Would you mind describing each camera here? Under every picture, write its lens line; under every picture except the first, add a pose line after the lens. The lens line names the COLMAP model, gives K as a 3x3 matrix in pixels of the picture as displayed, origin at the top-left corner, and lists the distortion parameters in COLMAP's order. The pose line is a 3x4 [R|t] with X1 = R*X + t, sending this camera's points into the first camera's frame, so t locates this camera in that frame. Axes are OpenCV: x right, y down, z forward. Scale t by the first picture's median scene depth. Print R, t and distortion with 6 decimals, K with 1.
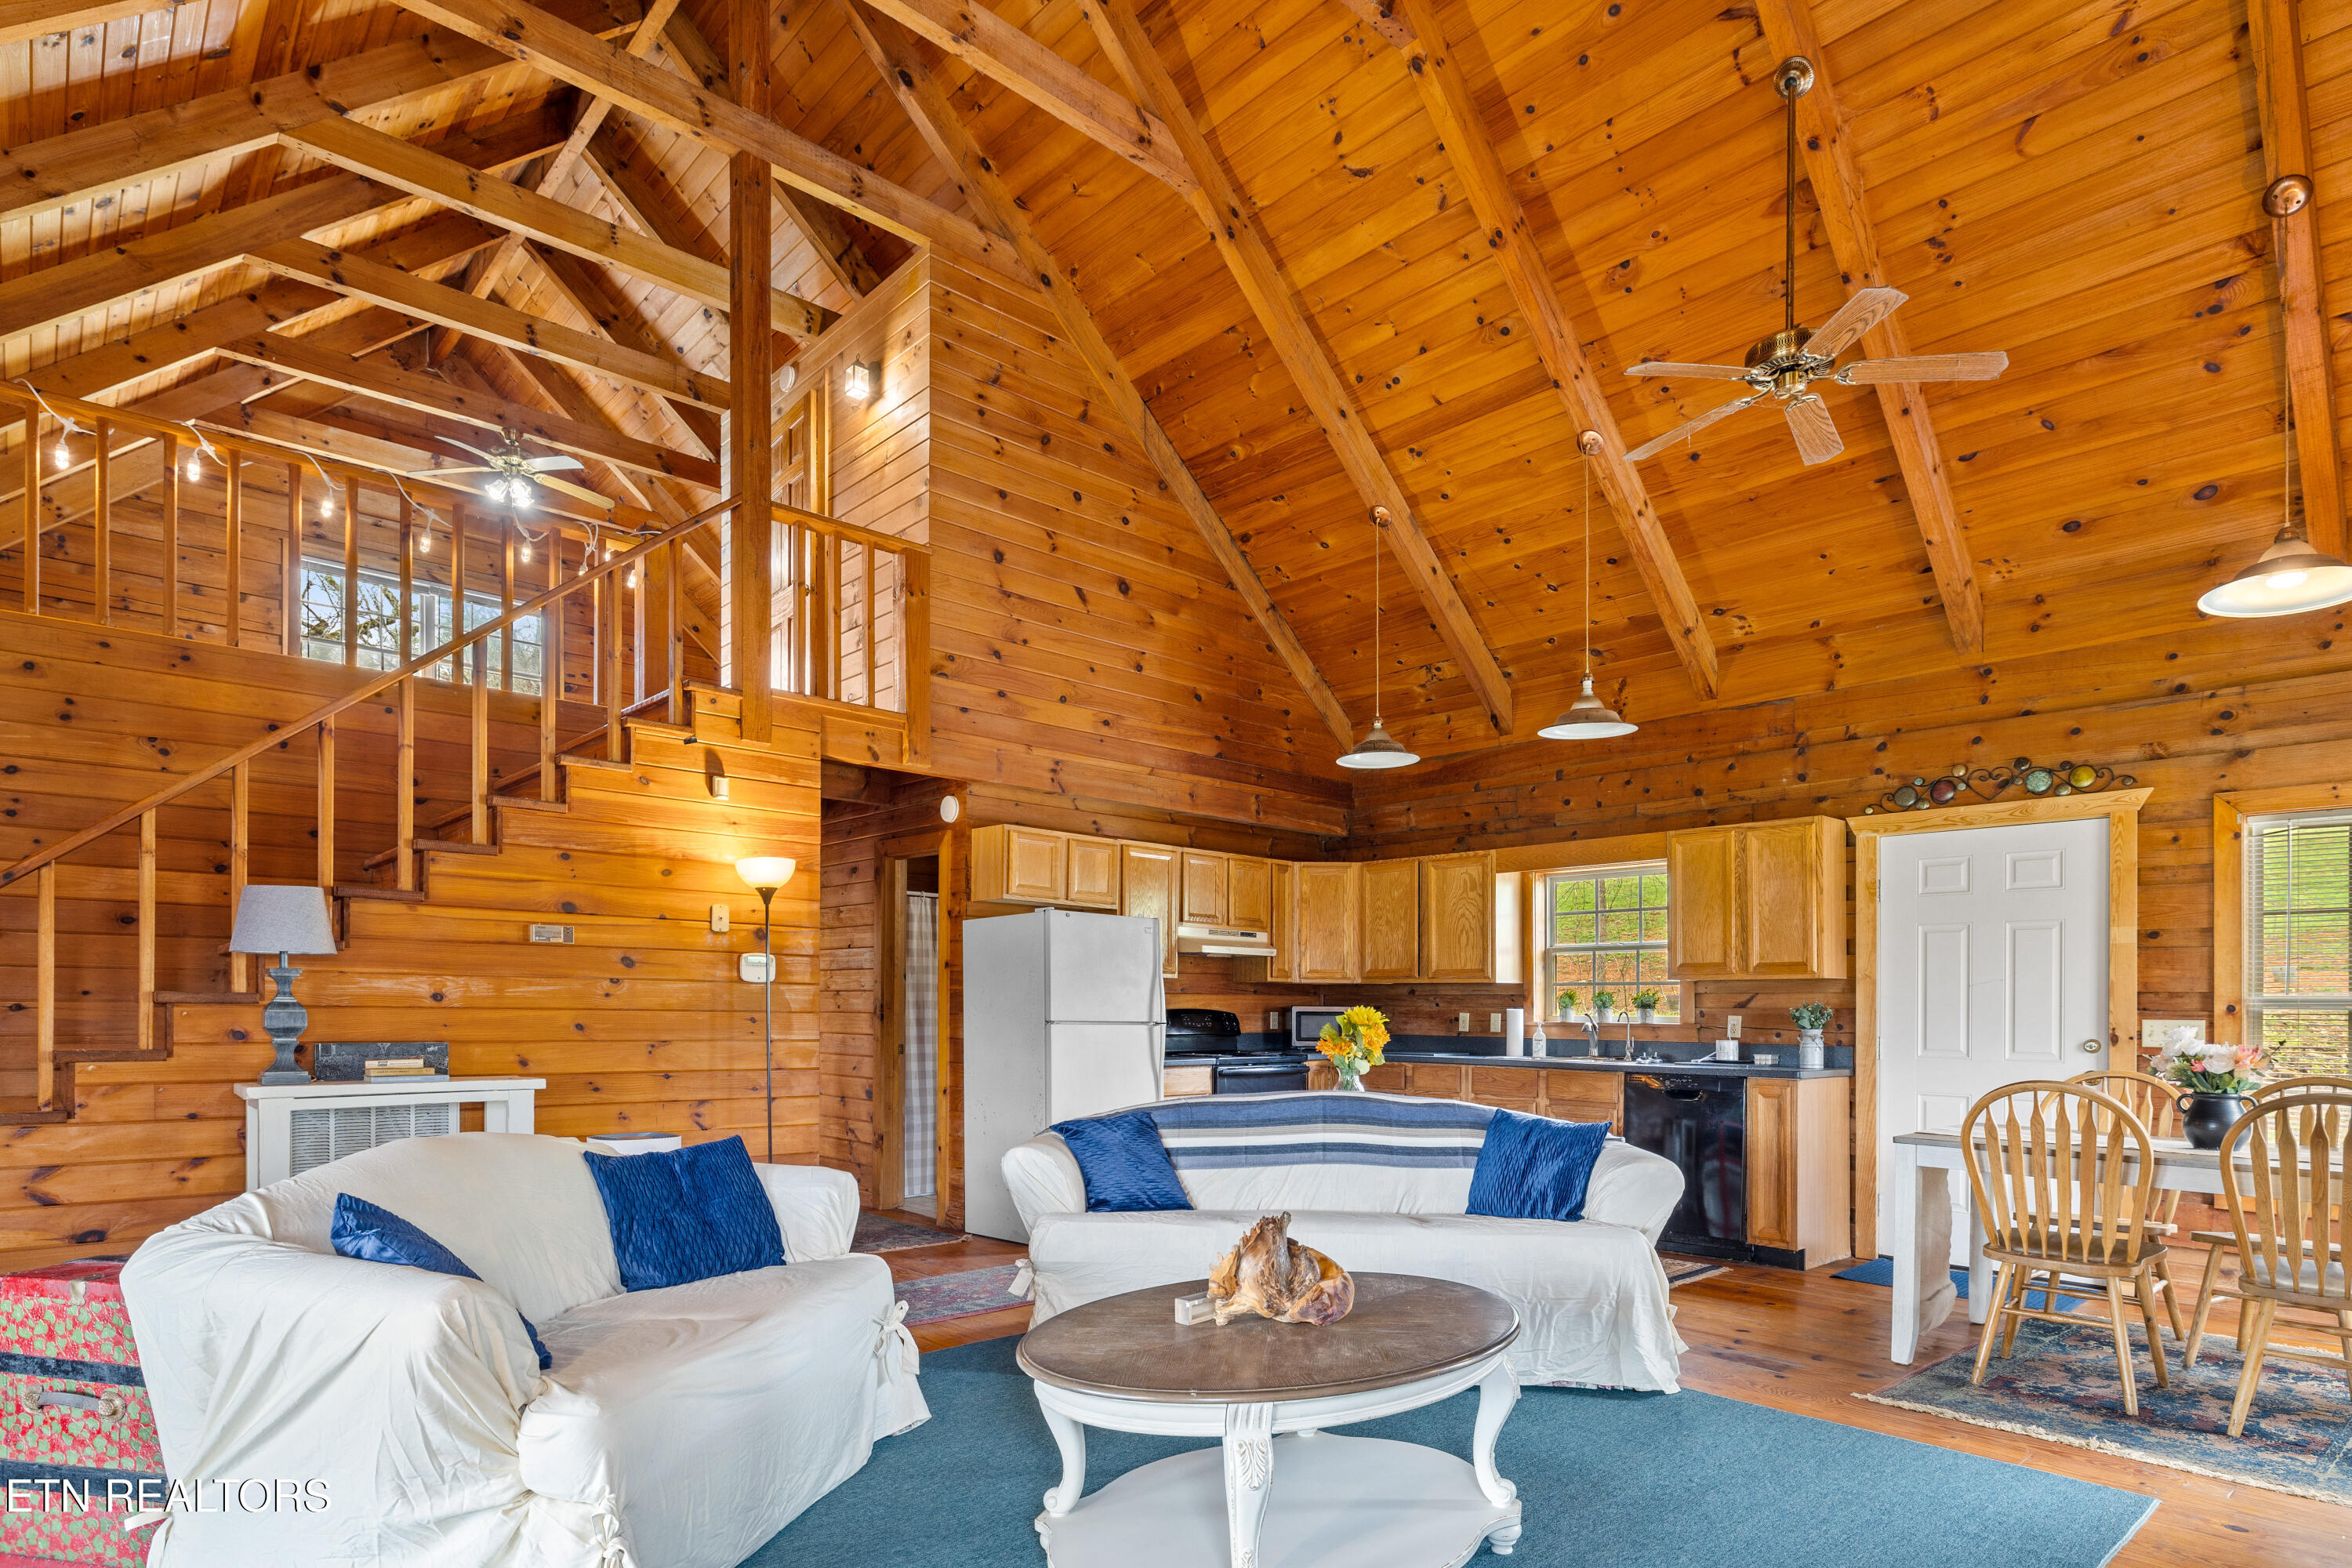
lens RADIAL K [[1270.2, 0, 1170.1], [0, 1270.2, 995.9], [0, 0, 1]] dist [-0.004311, 0.000438]
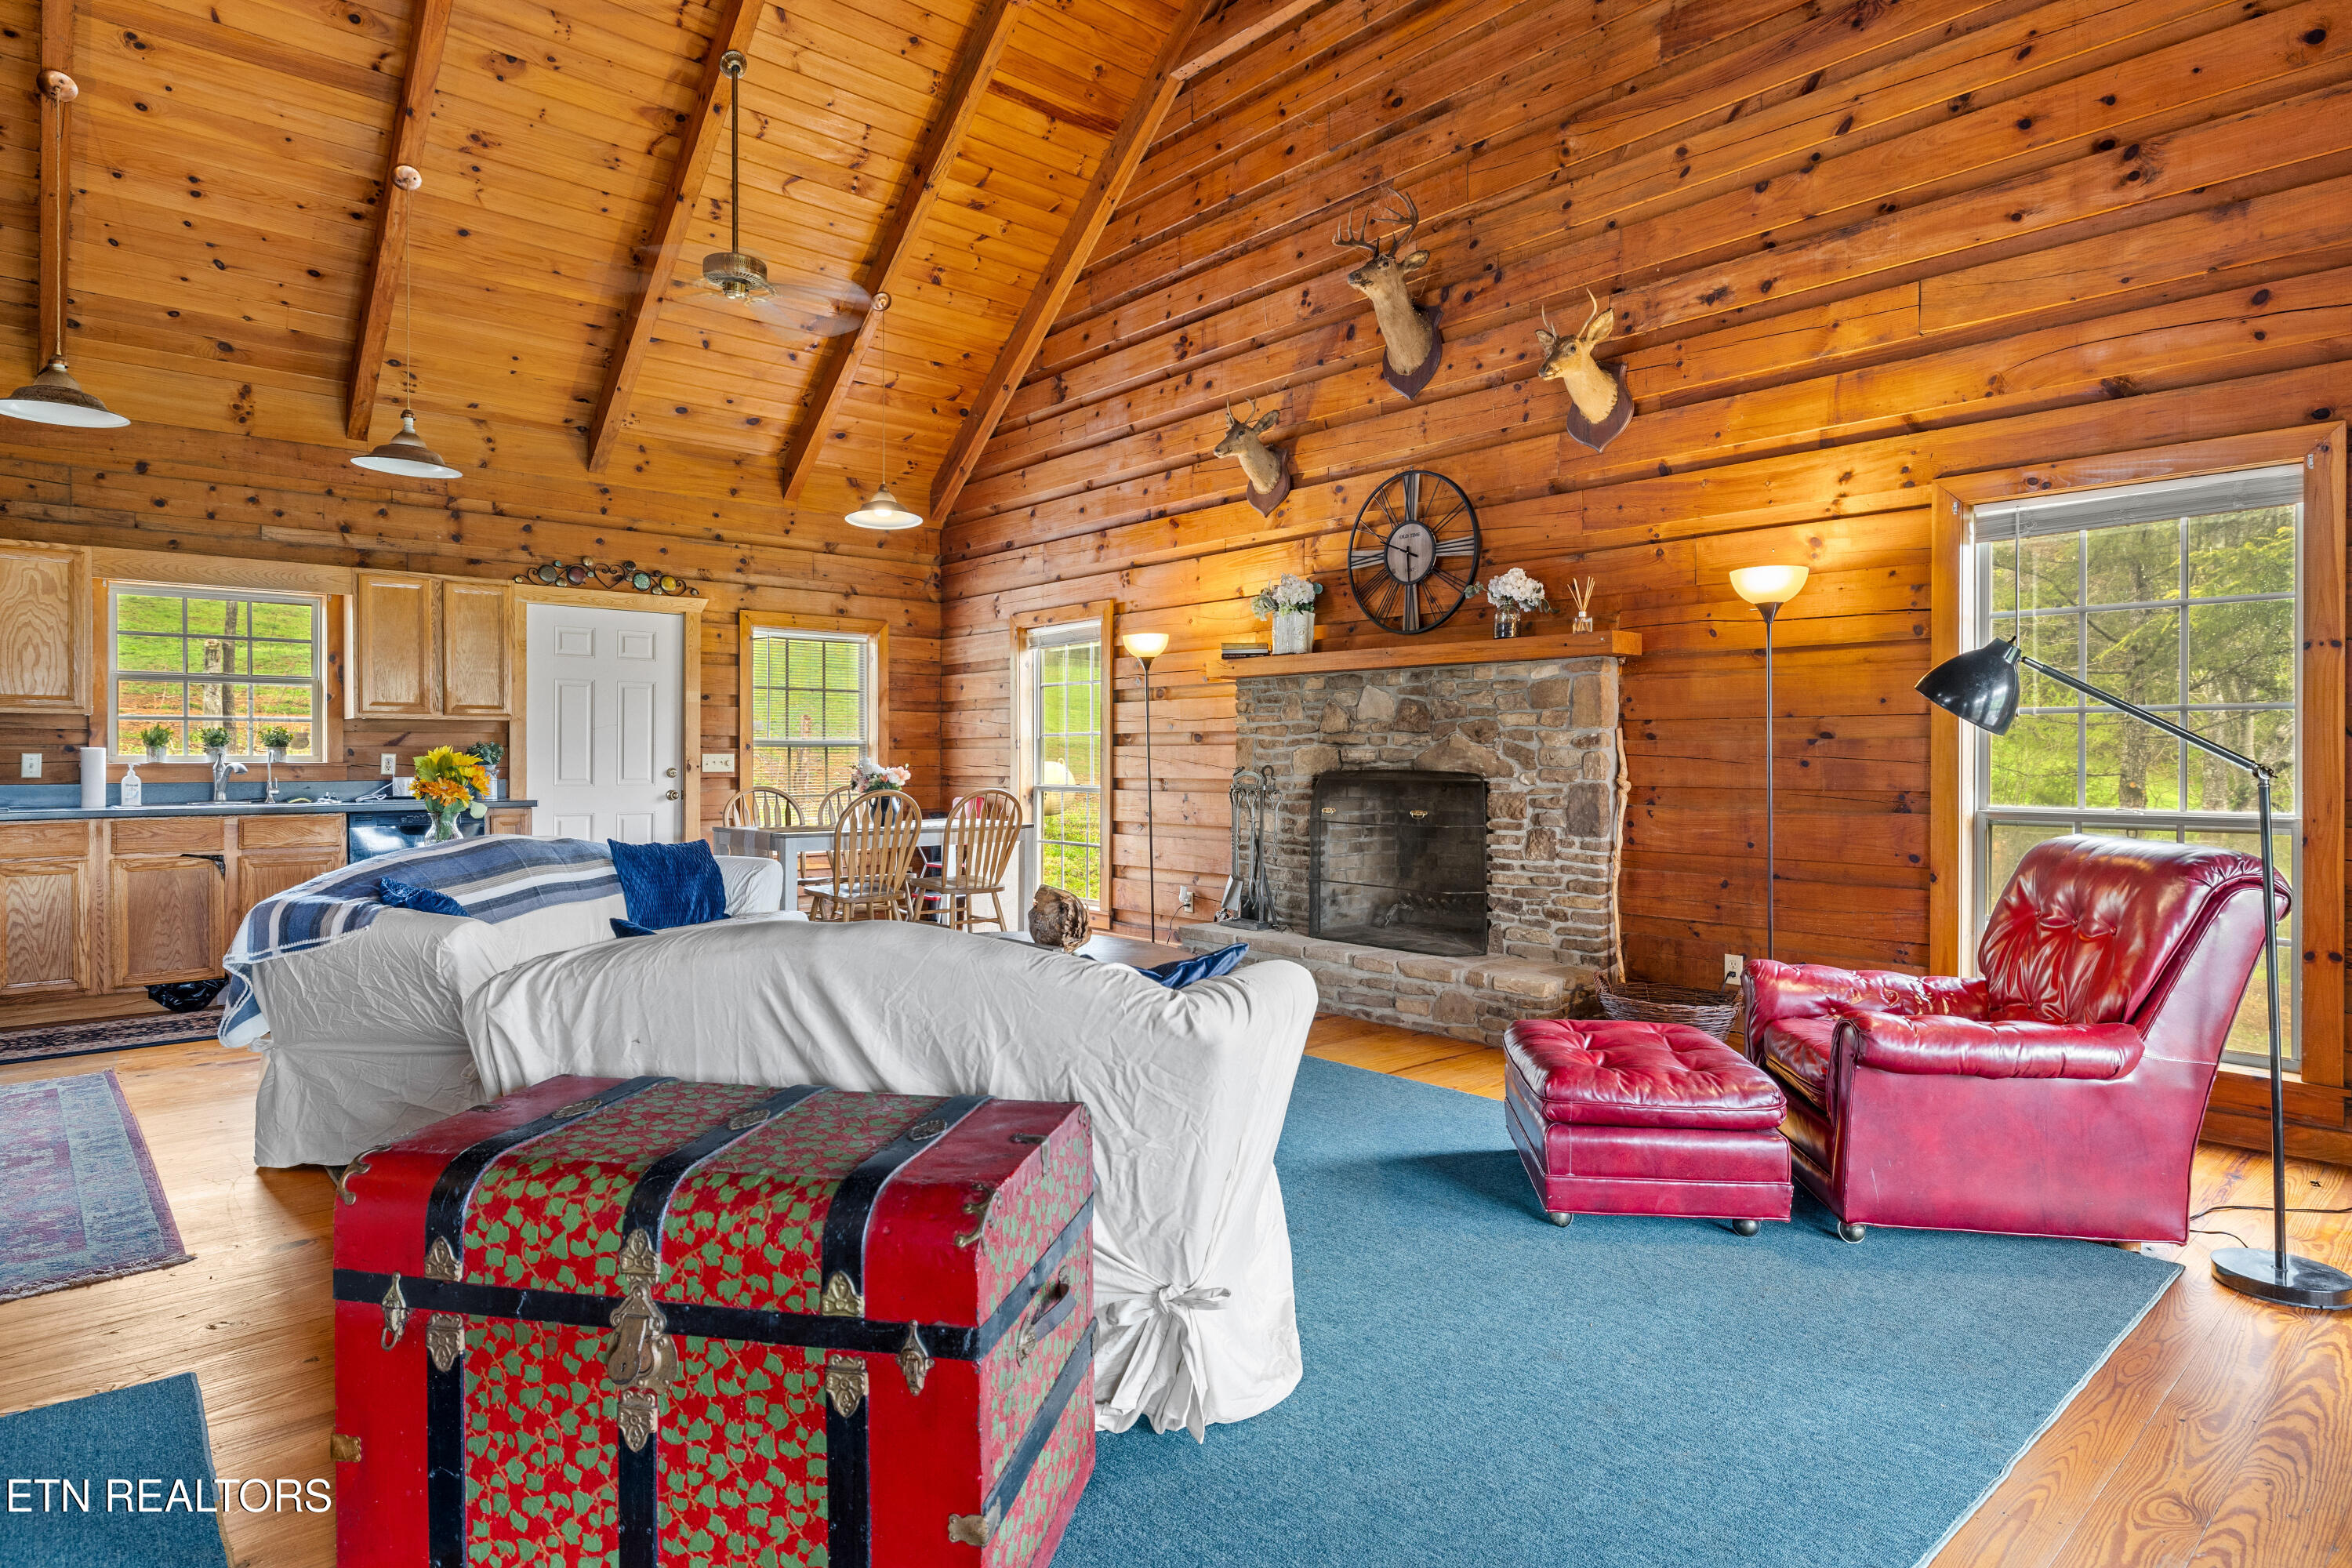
lens RADIAL K [[1273.0, 0, 1170.5], [0, 1273.0, 756.6], [0, 0, 1]] dist [0.001159, -0.002146]
pose [[0.008762, -0.012152, 0.999888, -0.627481], [-0.011901, 0.999854, 0.012256, -0.002317], [-0.999891, -0.012007, 0.008616, 0.371568]]
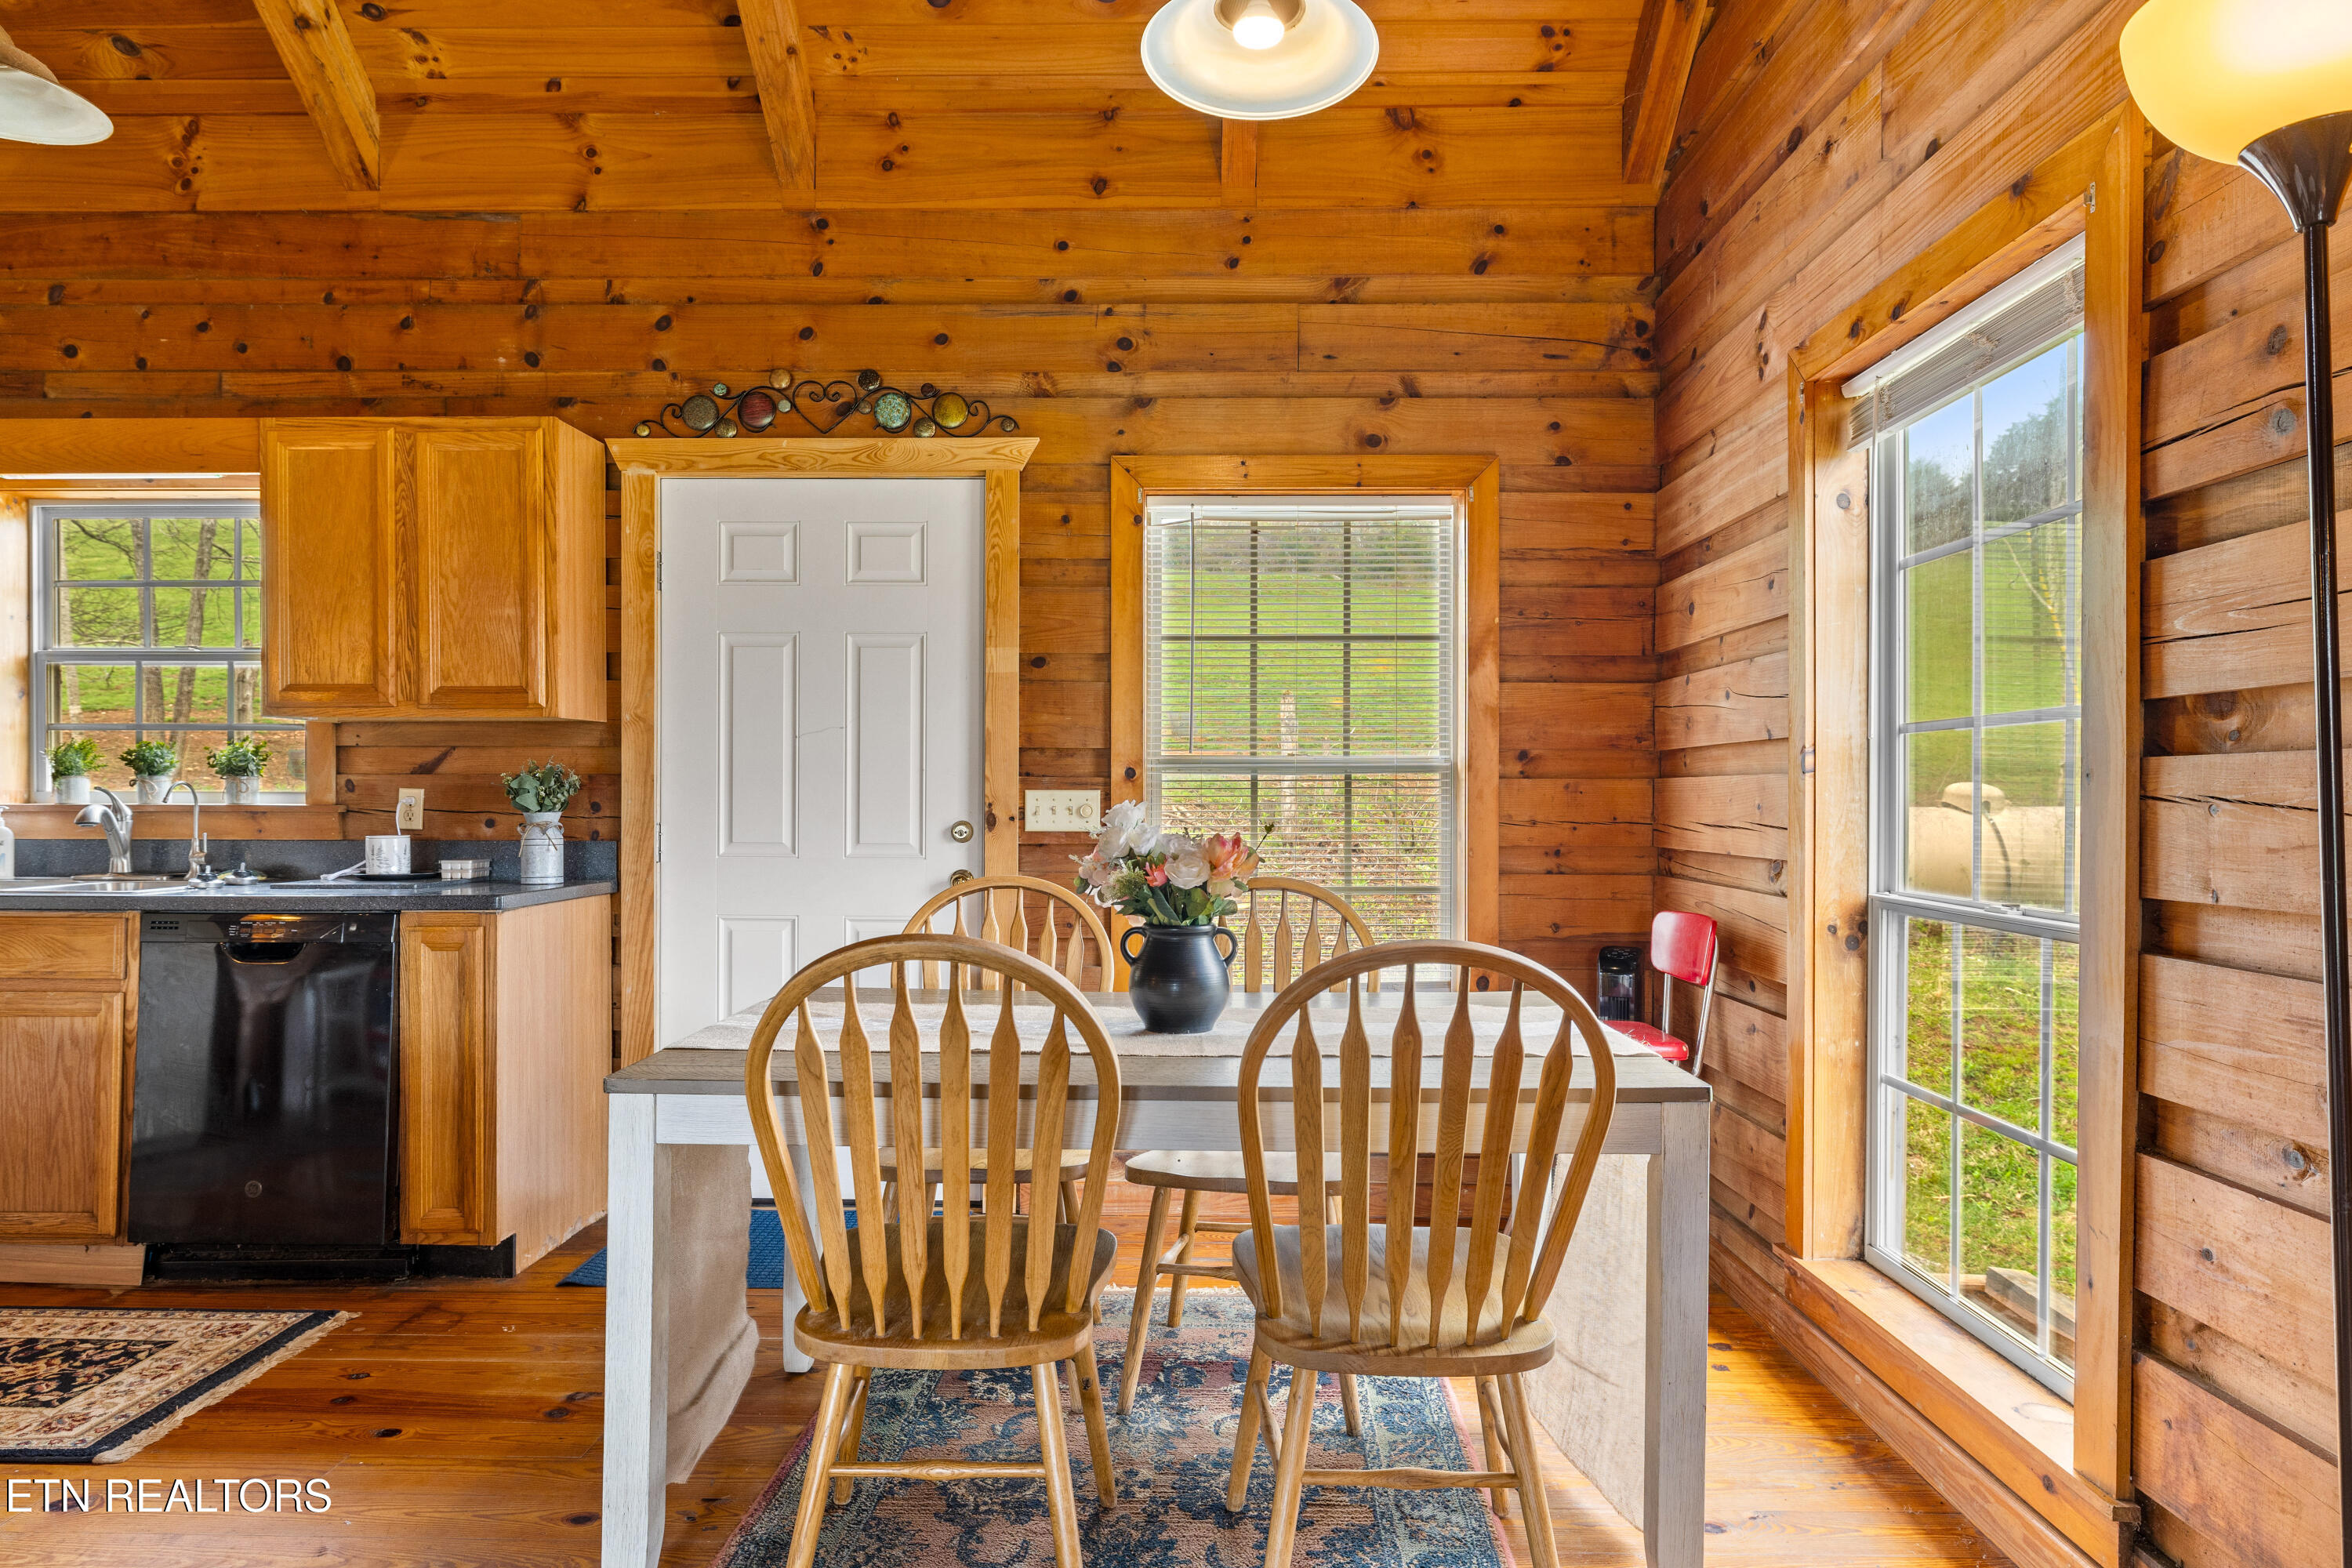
lens RADIAL K [[1359.3, 0, 1183.4], [0, 1359.3, 798.0], [0, 0, 1]] dist [0.005546, -0.007250]
pose [[0.682880, -0.011797, 0.730435, 0.261117], [-0.003867, 0.999797, 0.019763, 0.007545], [-0.730520, -0.016320, 0.682696, 0.389684]]
